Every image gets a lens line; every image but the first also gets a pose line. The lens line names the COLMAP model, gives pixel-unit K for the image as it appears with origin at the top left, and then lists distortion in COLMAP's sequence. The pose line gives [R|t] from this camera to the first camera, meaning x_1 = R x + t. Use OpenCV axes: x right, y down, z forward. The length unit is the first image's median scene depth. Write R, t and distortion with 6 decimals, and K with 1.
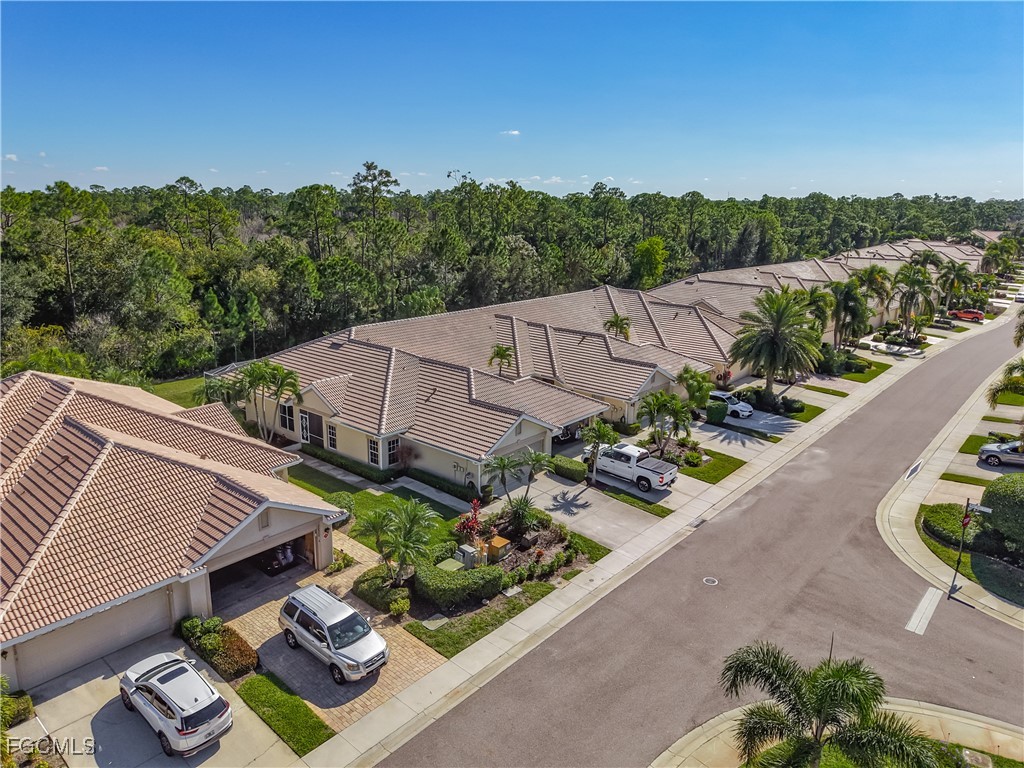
lens RADIAL K [[698.5, 0, 512.0], [0, 698.5, 384.0], [0, 0, 1]] dist [-0.006510, -0.002465]
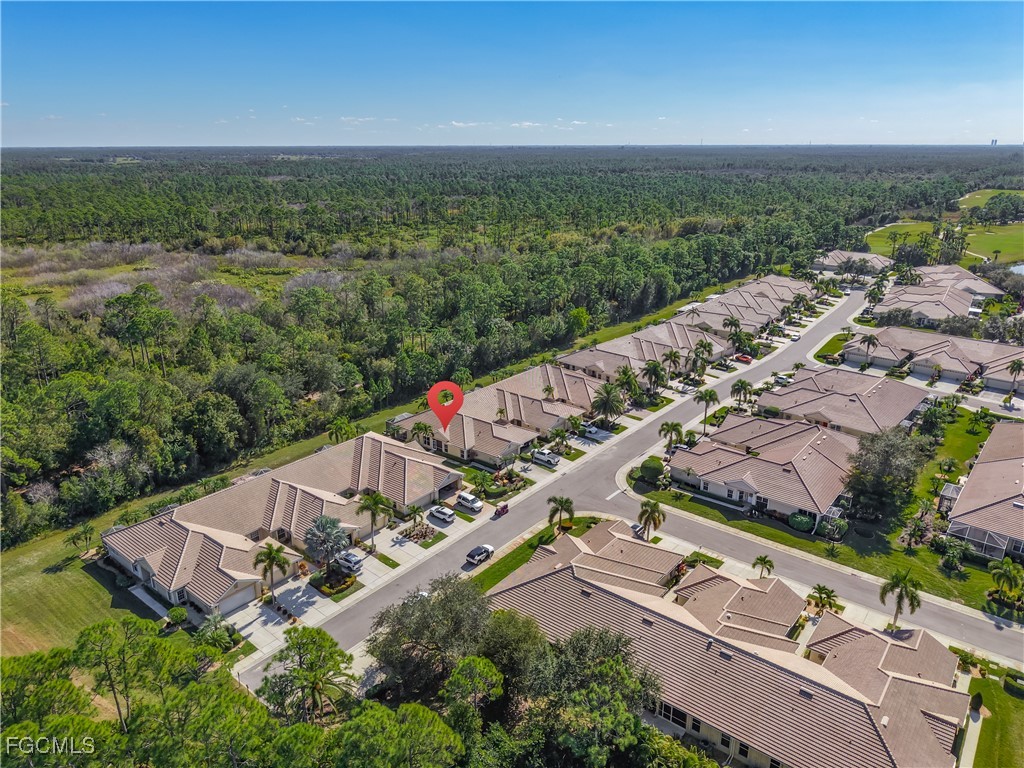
lens RADIAL K [[698.5, 0, 512.0], [0, 698.5, 384.0], [0, 0, 1]] dist [-0.006510, -0.002465]
pose [[0.999273, -0.024066, 0.029583, -0.064706], [0.021889, 0.997178, 0.071813, -0.438034], [-0.031228, -0.071113, 0.996979, -2.109459]]
